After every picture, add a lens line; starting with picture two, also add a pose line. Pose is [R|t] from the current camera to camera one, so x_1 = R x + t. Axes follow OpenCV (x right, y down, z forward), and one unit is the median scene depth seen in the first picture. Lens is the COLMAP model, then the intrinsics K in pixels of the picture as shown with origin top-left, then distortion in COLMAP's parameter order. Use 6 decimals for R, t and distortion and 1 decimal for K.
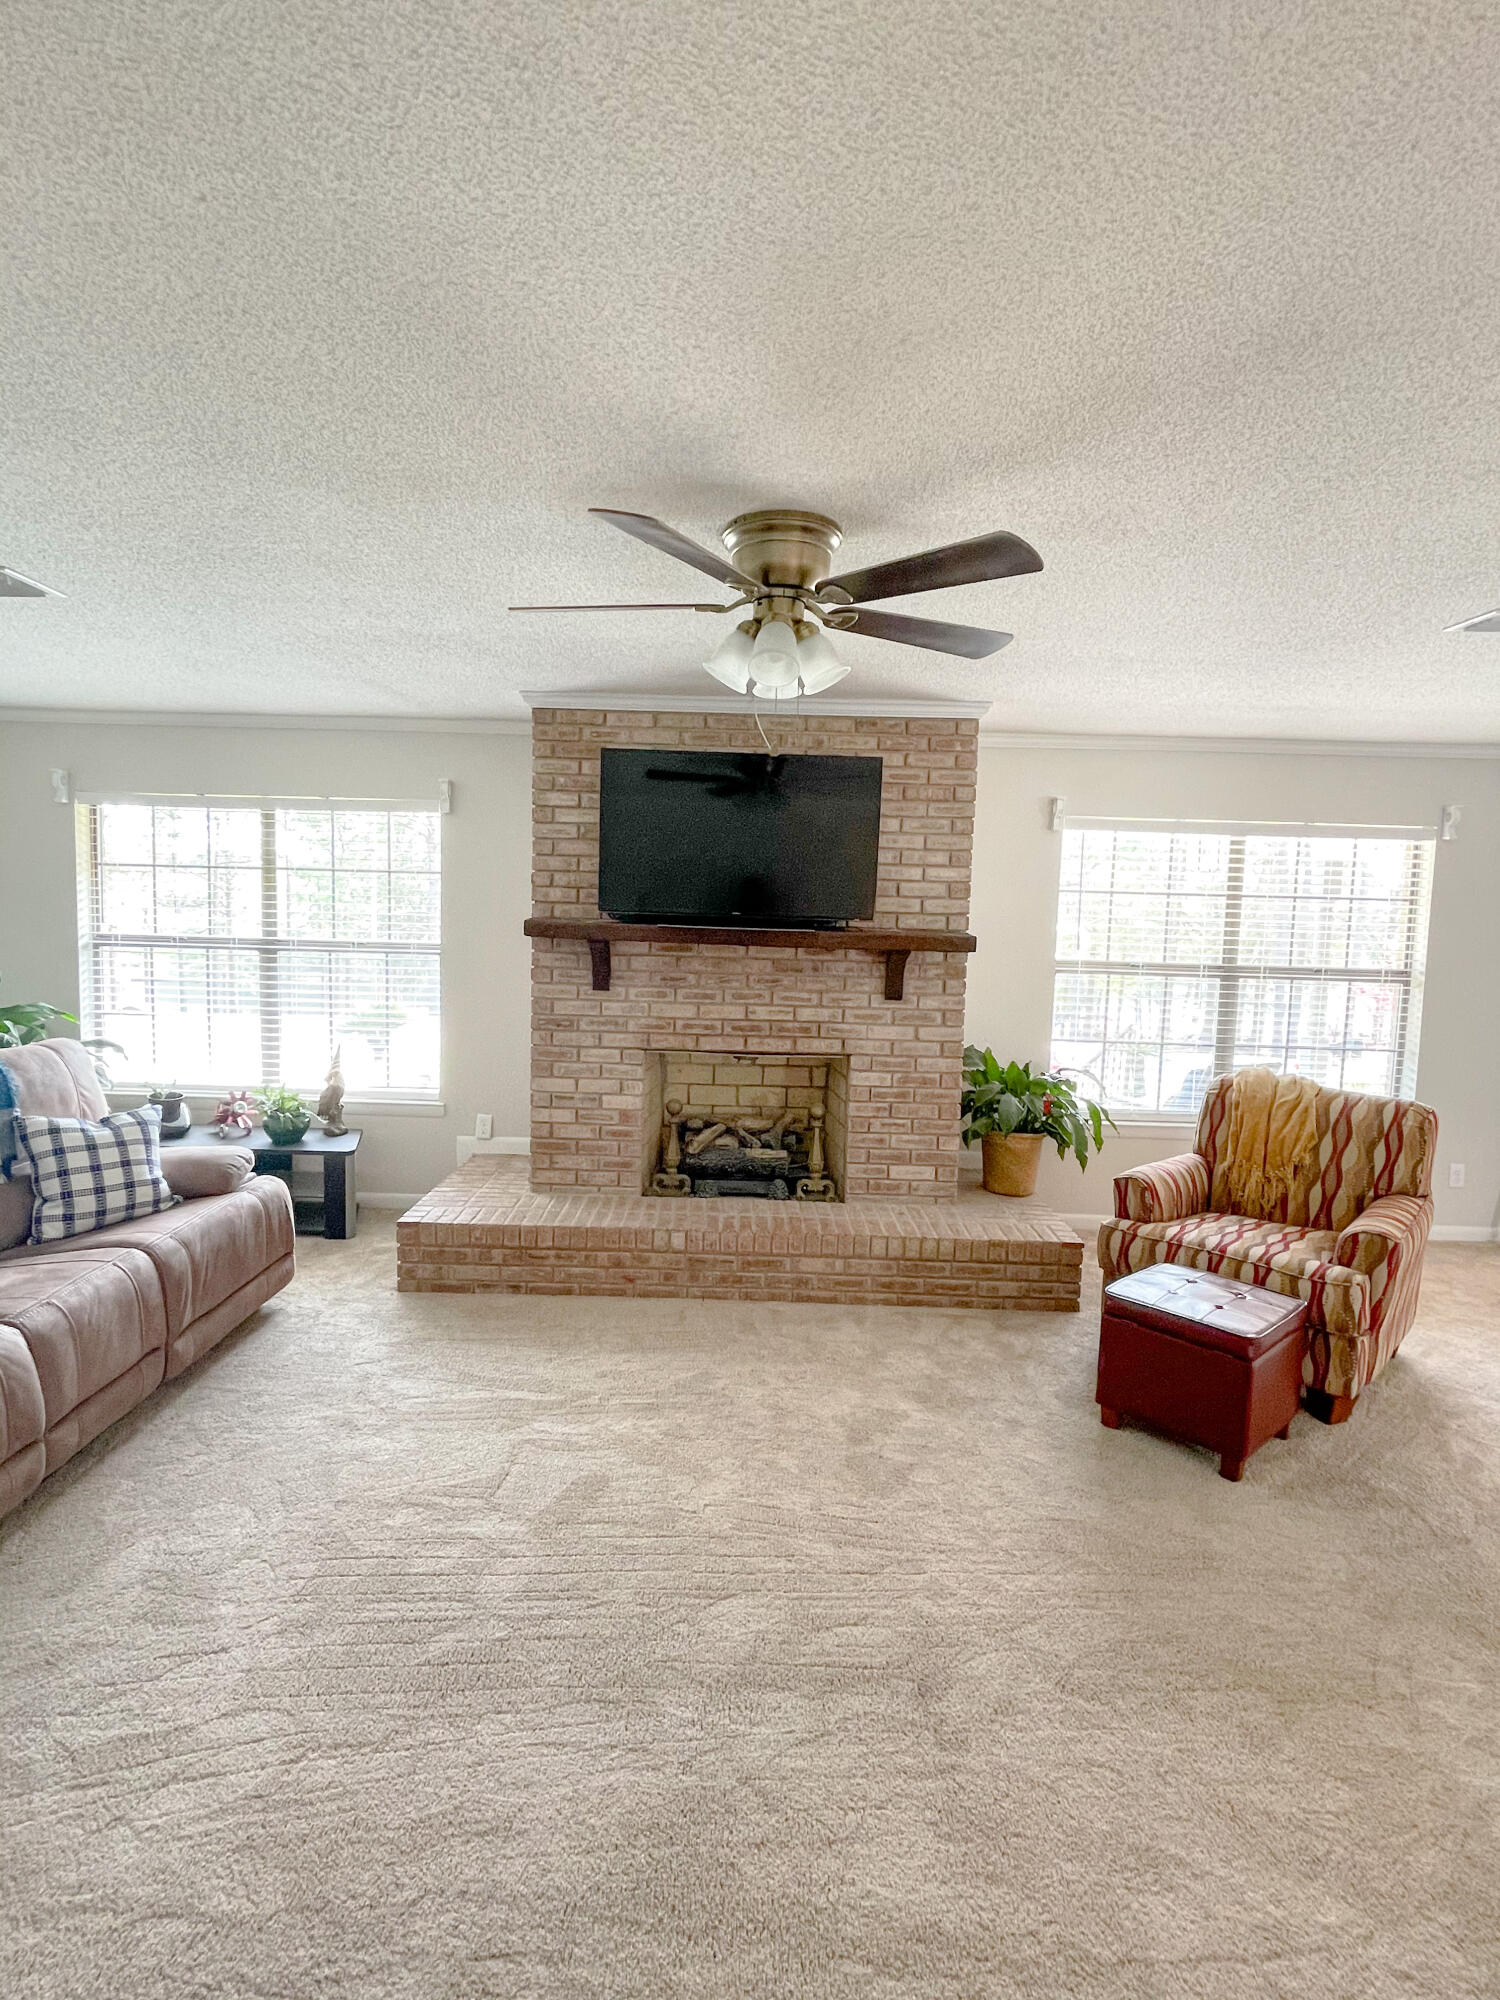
lens RADIAL K [[968.3, 0, 757.5], [0, 968.3, 990.3], [0, 0, 1]] dist [-0.001950, -0.002621]
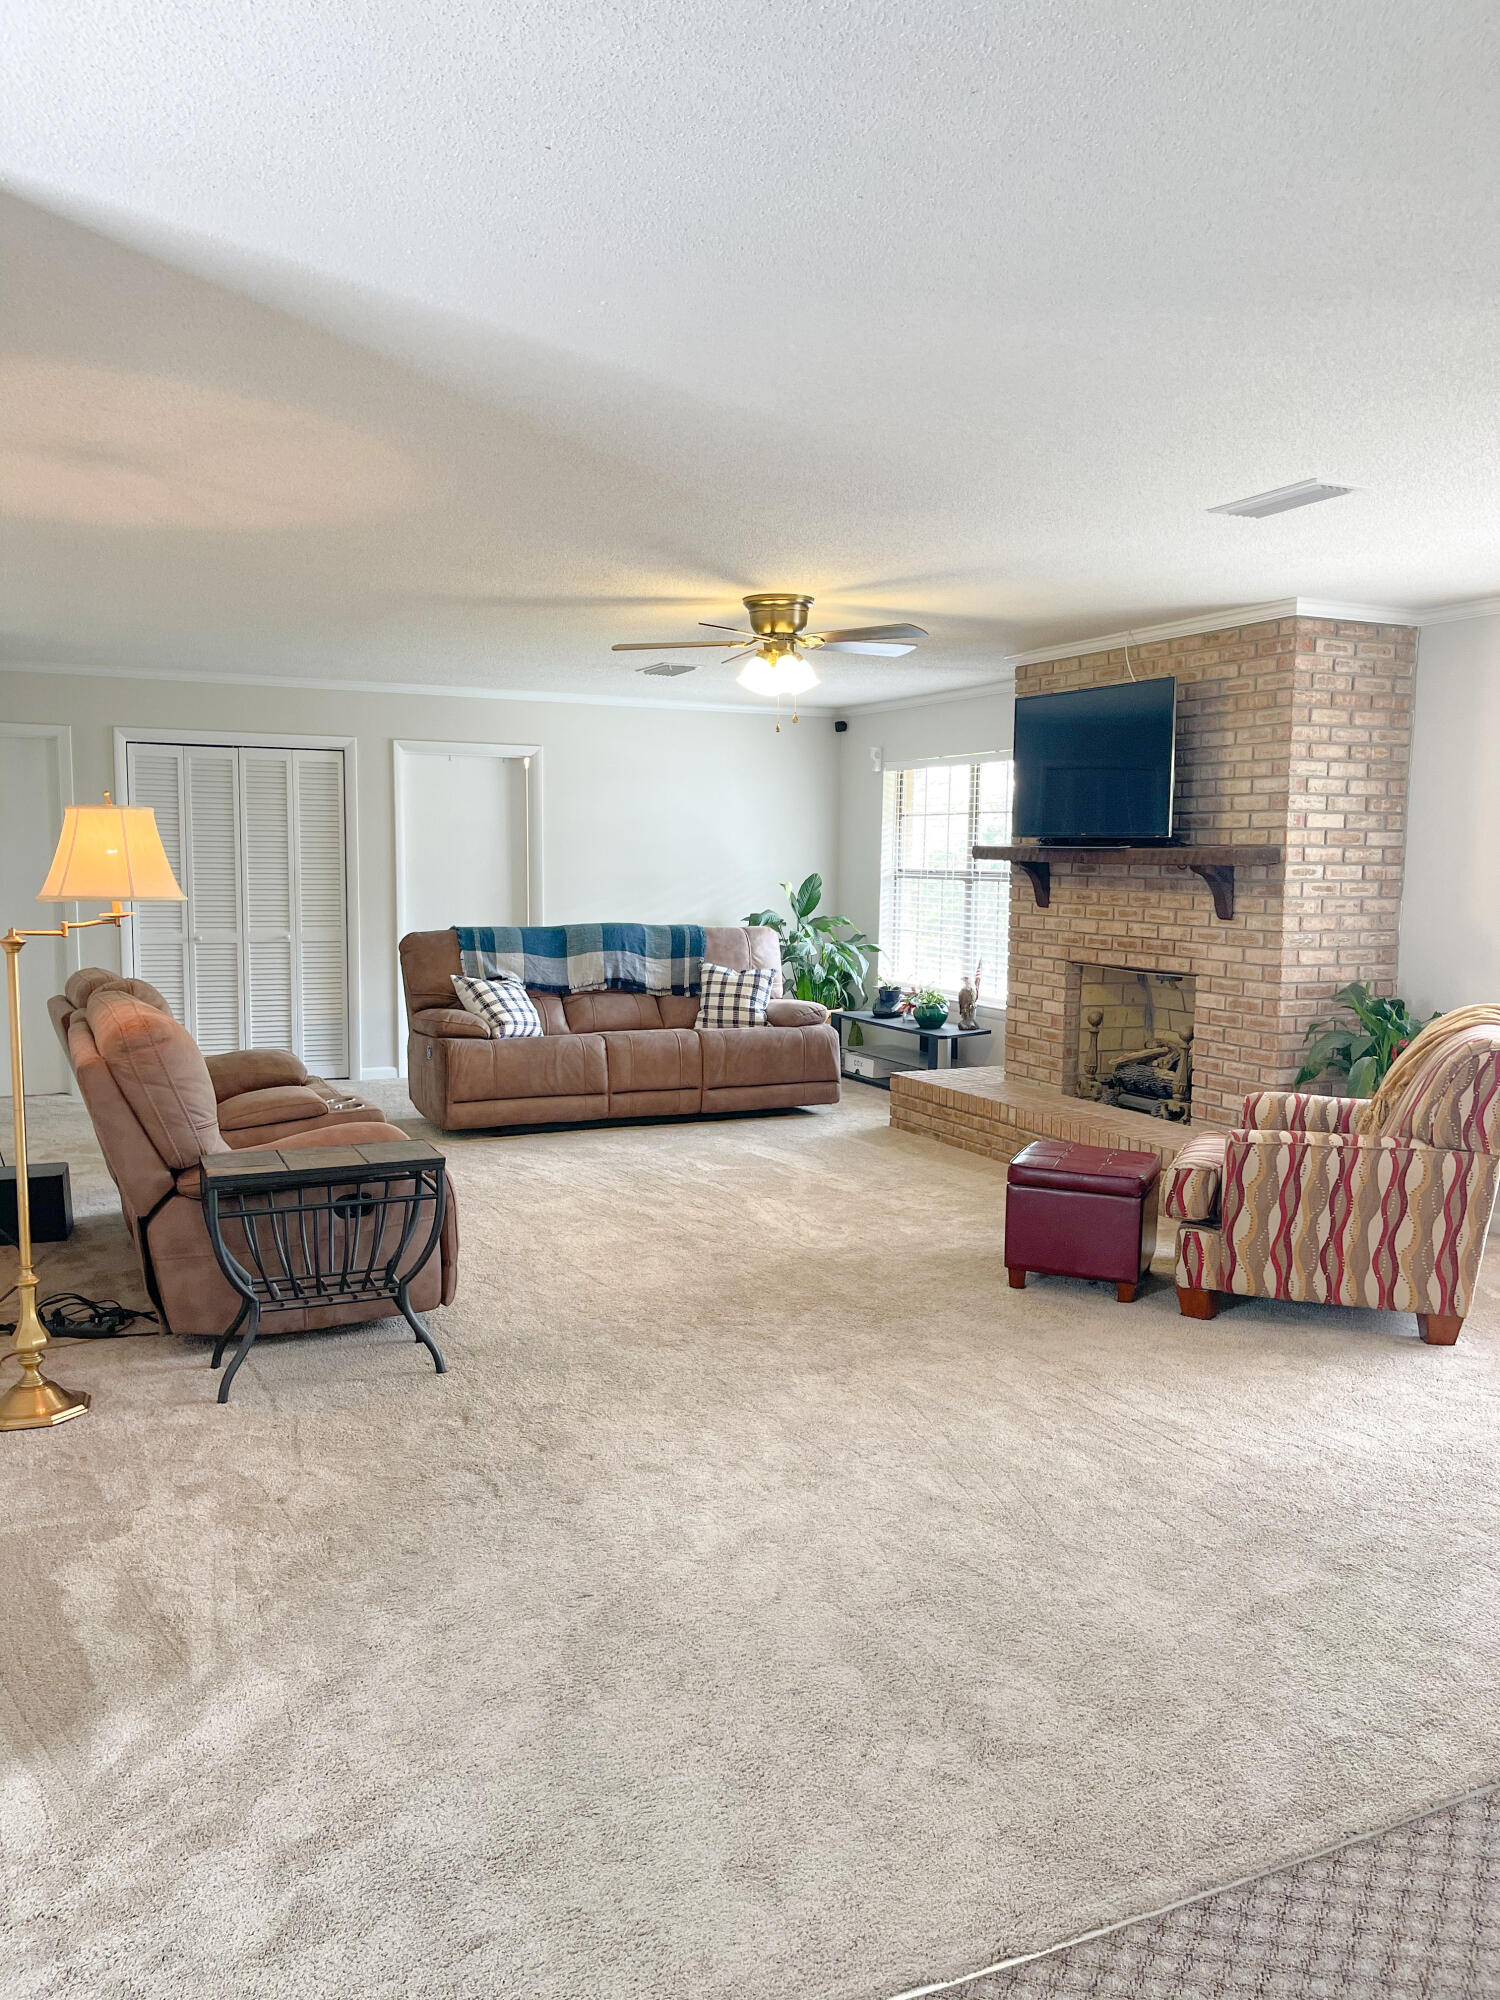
lens RADIAL K [[1506.5, 0, 734.2], [0, 1506.5, 995.7], [0, 0, 1]] dist [0.033250, -0.000673]
pose [[0.420160, 0.063310, -0.905239, 1.304634], [-0.069502, 0.996878, 0.037460, 0.063425], [0.904784, 0.047177, 0.423249, -0.077887]]
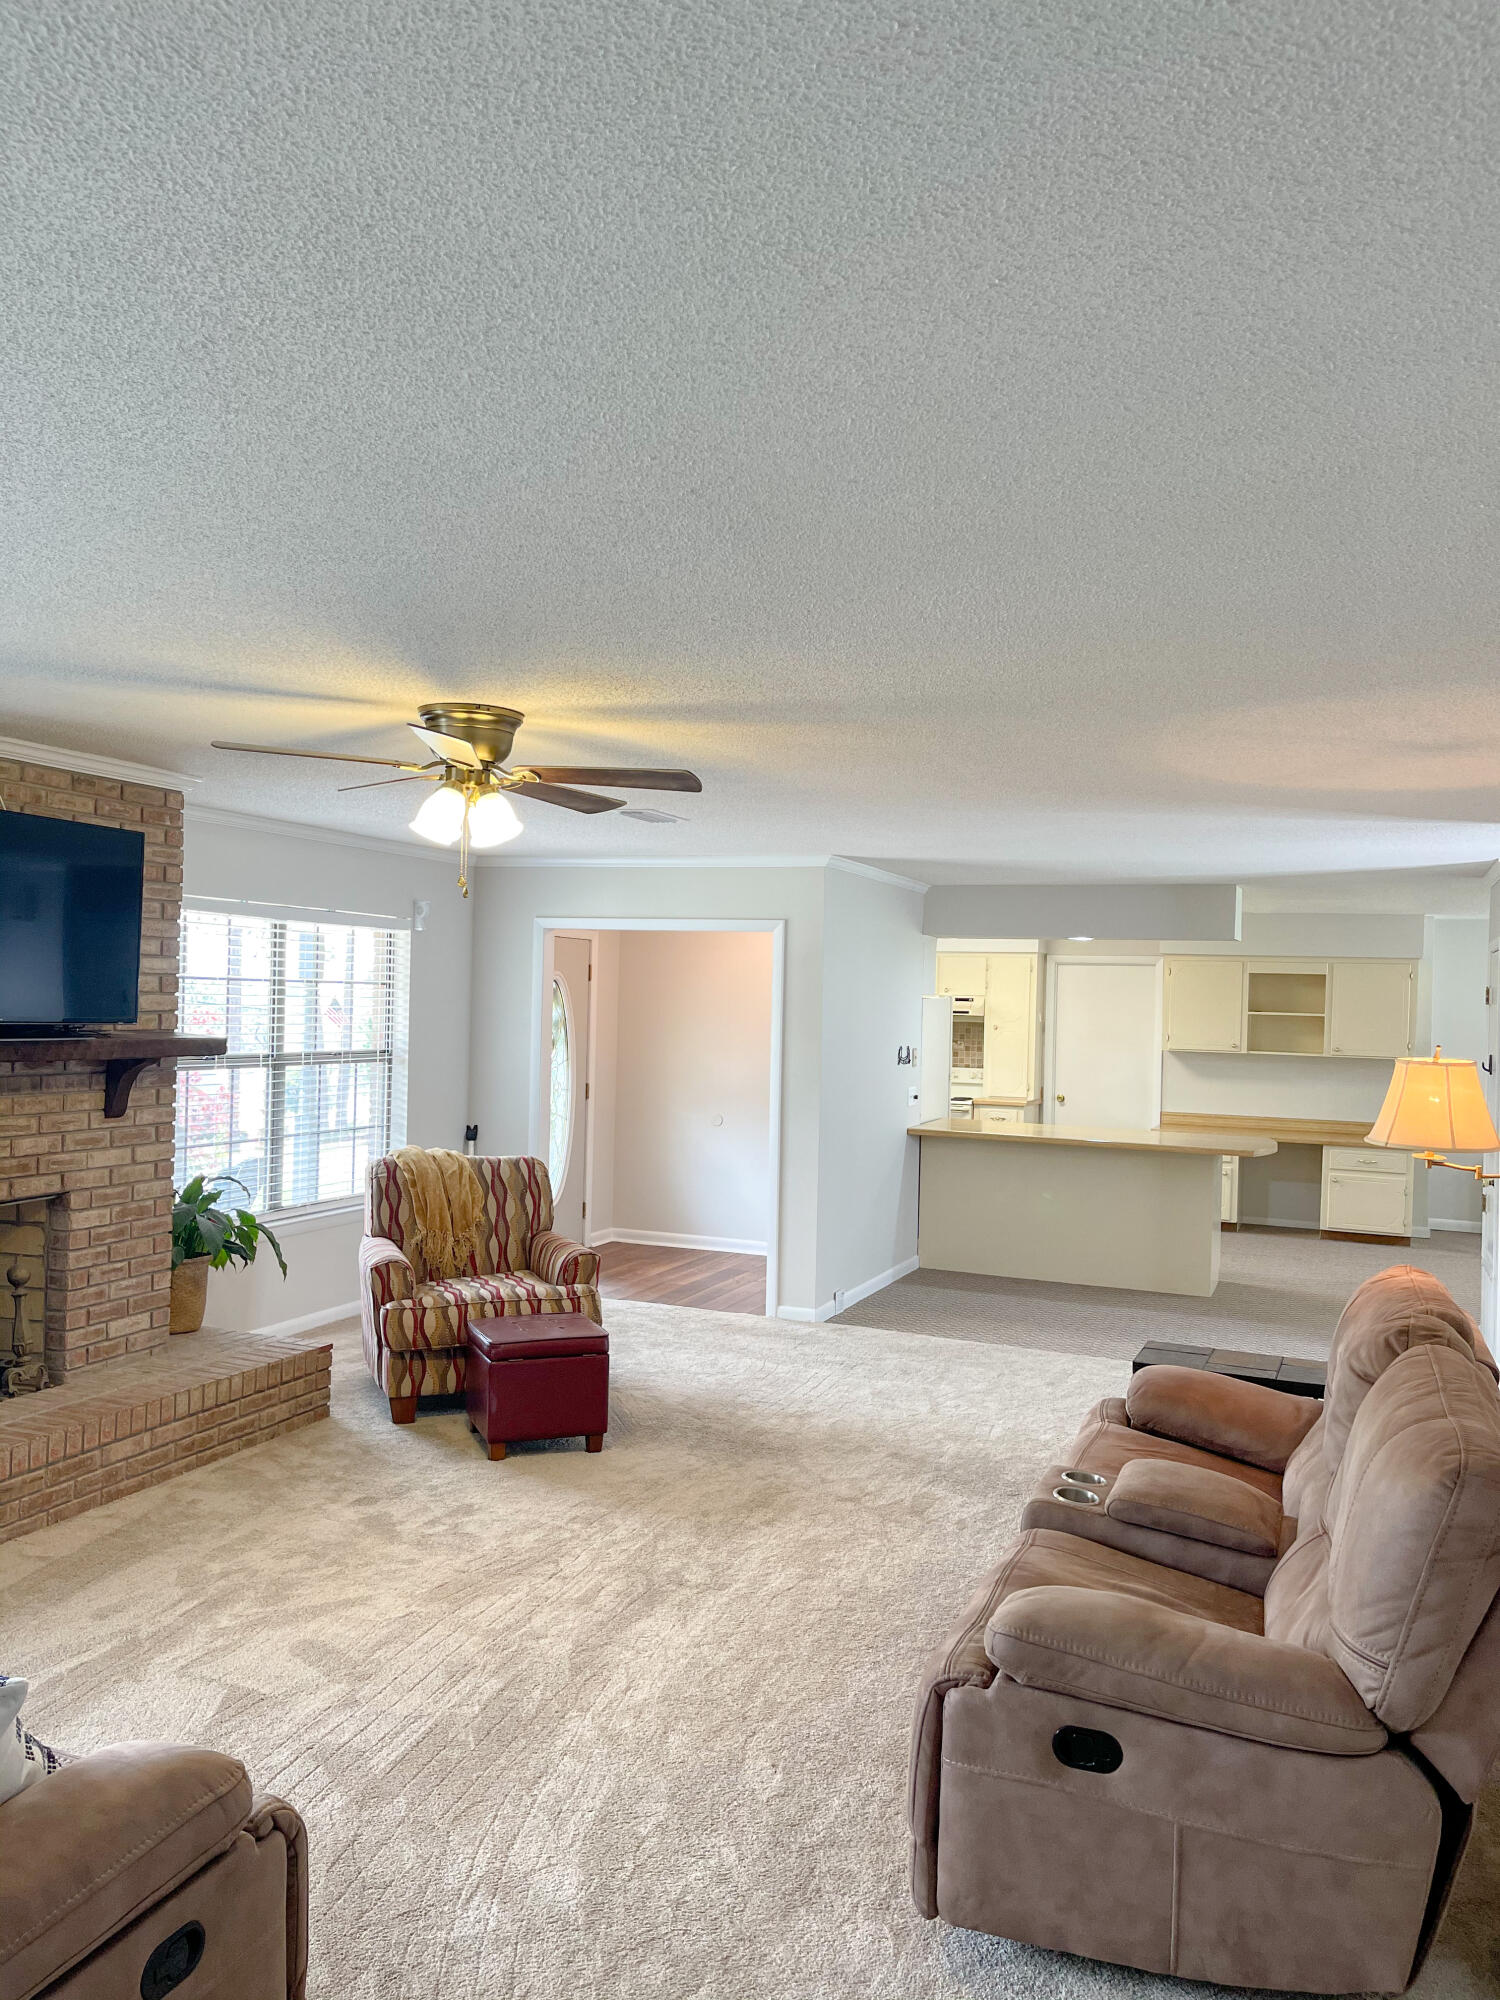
lens RADIAL K [[1506.5, 0, 744.1], [0, 1506.5, 1007.3], [0, 0, 1]] dist [0.033250, -0.000673]
pose [[0.367755, -0.023045, 0.929637, -0.857463], [0.063690, 0.997970, -0.000456, -0.048589], [-0.927739, 0.059376, 0.368476, 0.023022]]
